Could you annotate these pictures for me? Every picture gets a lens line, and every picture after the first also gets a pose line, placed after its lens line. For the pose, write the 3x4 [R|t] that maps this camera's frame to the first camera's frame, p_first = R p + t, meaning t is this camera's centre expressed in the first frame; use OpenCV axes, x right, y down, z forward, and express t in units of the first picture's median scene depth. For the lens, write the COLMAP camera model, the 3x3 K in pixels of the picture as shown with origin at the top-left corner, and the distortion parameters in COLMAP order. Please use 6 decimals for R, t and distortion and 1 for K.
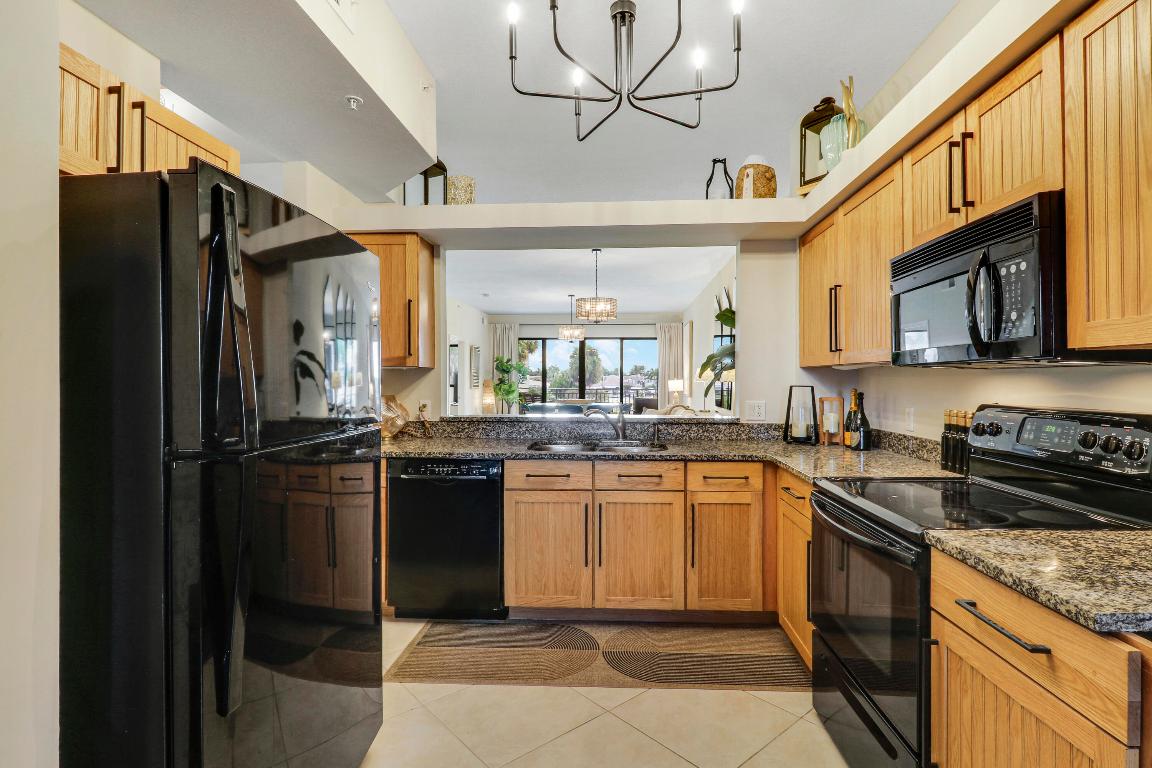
lens RADIAL K [[550.2, 0, 588.8], [0, 550.2, 377.8], [0, 0, 1]] dist [0.002462, -0.013912]
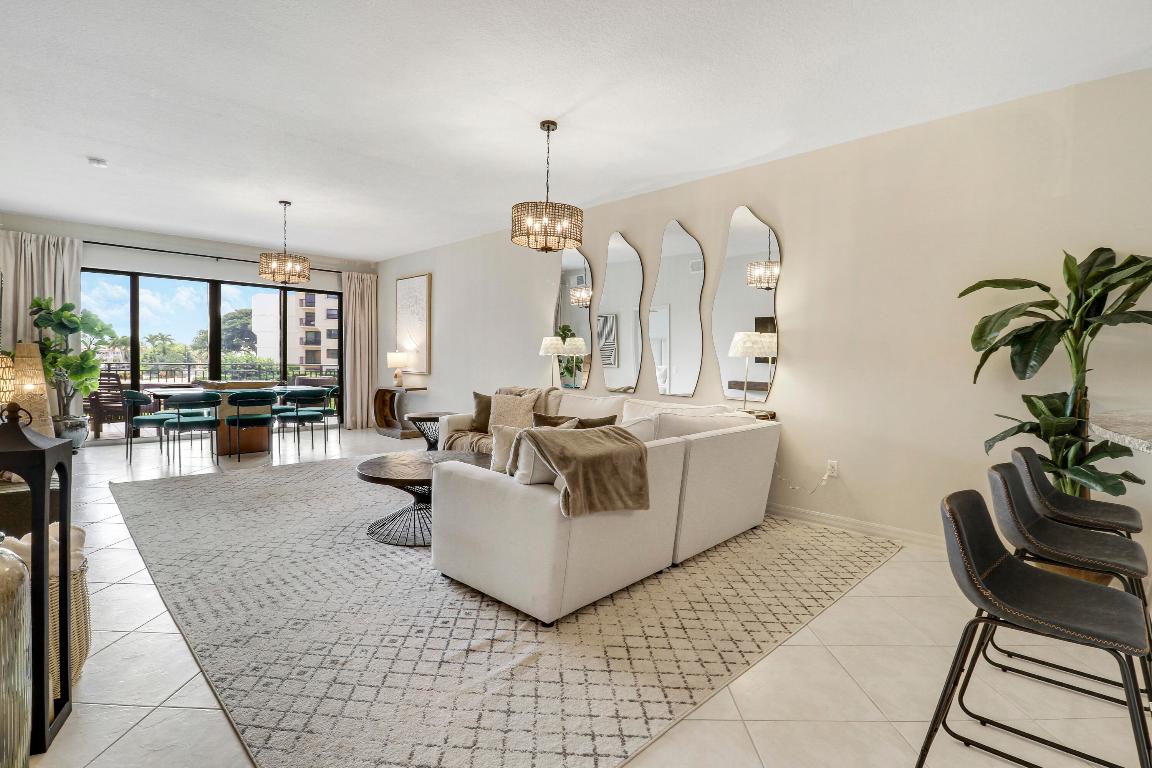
lens RADIAL K [[547.9, 0, 577.2], [0, 547.9, 373.9], [0, 0, 1]] dist [0.000203, -0.009791]
pose [[0.673885, -0.009395, 0.738777, -0.208544], [-0.018911, 0.999372, 0.029959, 0.006329], [-0.738594, -0.034160, 0.673284, 0.312909]]
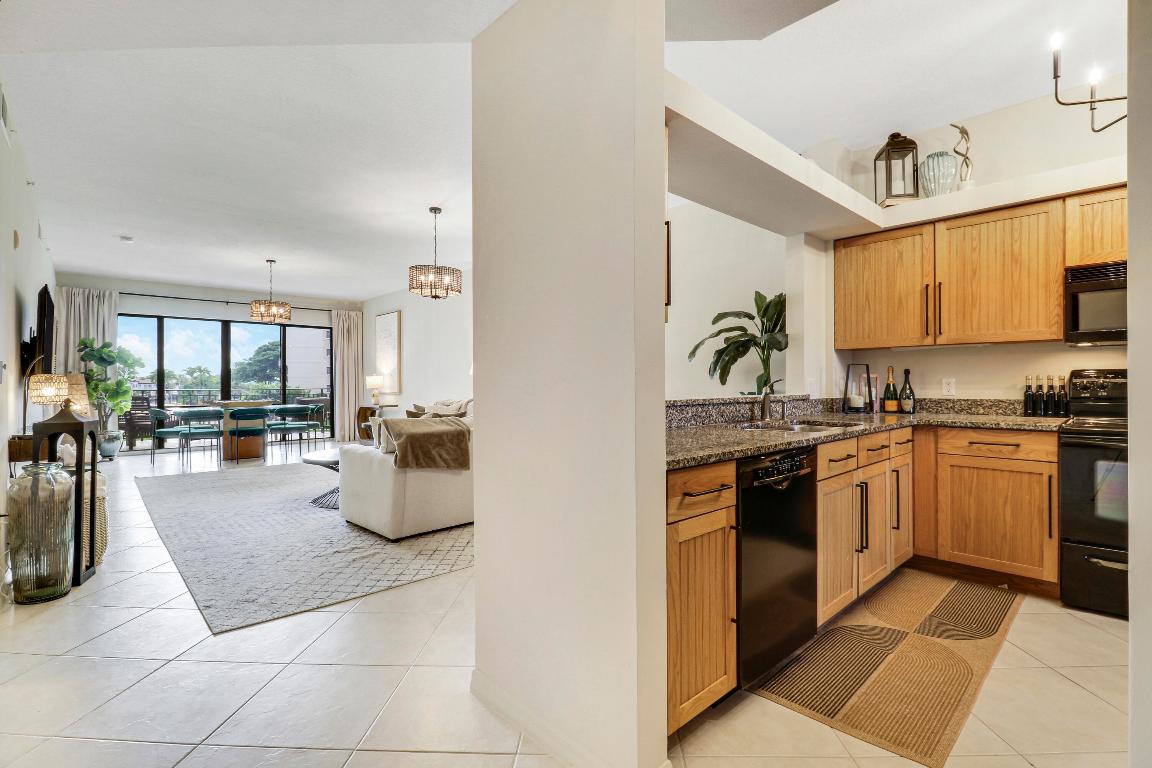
lens RADIAL K [[529.6, 0, 580.1], [0, 529.6, 380.9], [0, 0, 1]] dist [0.002685, -0.011287]
pose [[0.694559, -0.001224, 0.719434, -0.213640], [0.001915, 0.999998, -0.000148, 0.012334], [-0.719433, 0.001480, 0.694560, 0.160311]]
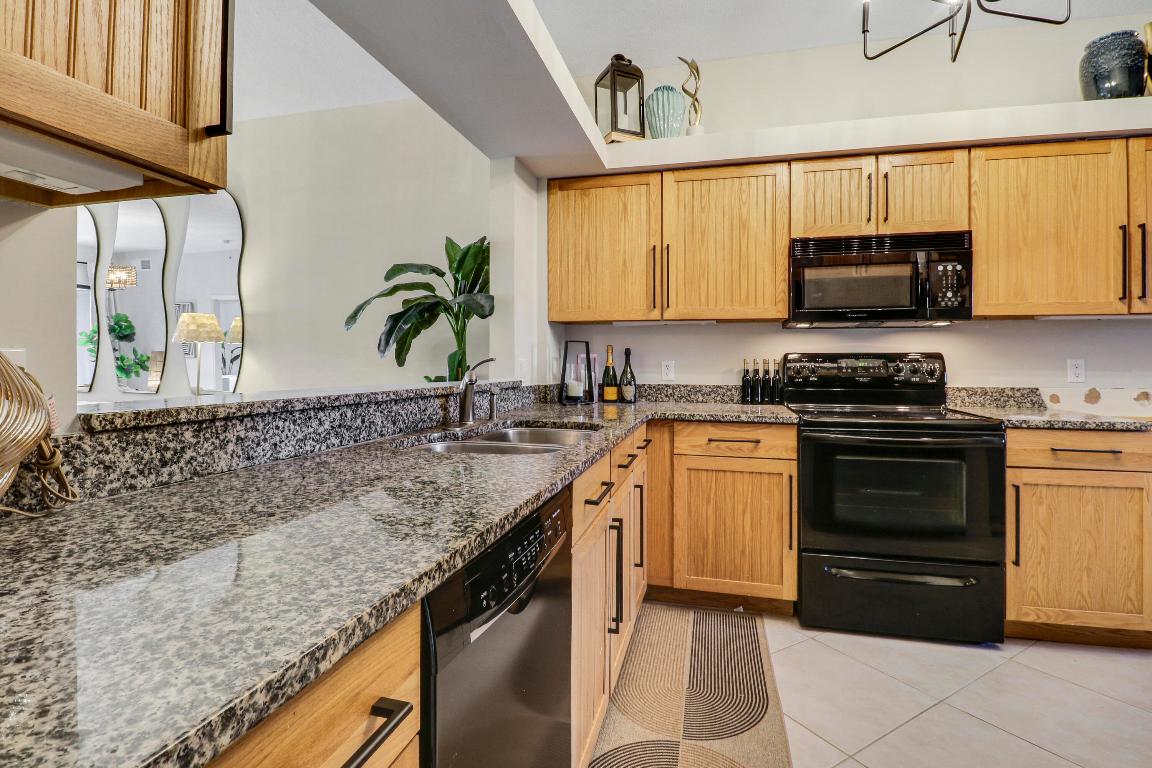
lens RADIAL K [[550.2, 0, 588.8], [0, 550.2, 377.8], [0, 0, 1]] dist [0.002462, -0.013912]
pose [[0.179786, -0.024340, 0.983405, -0.128947], [-0.010062, 0.999596, 0.026580, 0.012790], [-0.983654, -0.014673, 0.179469, 0.204914]]
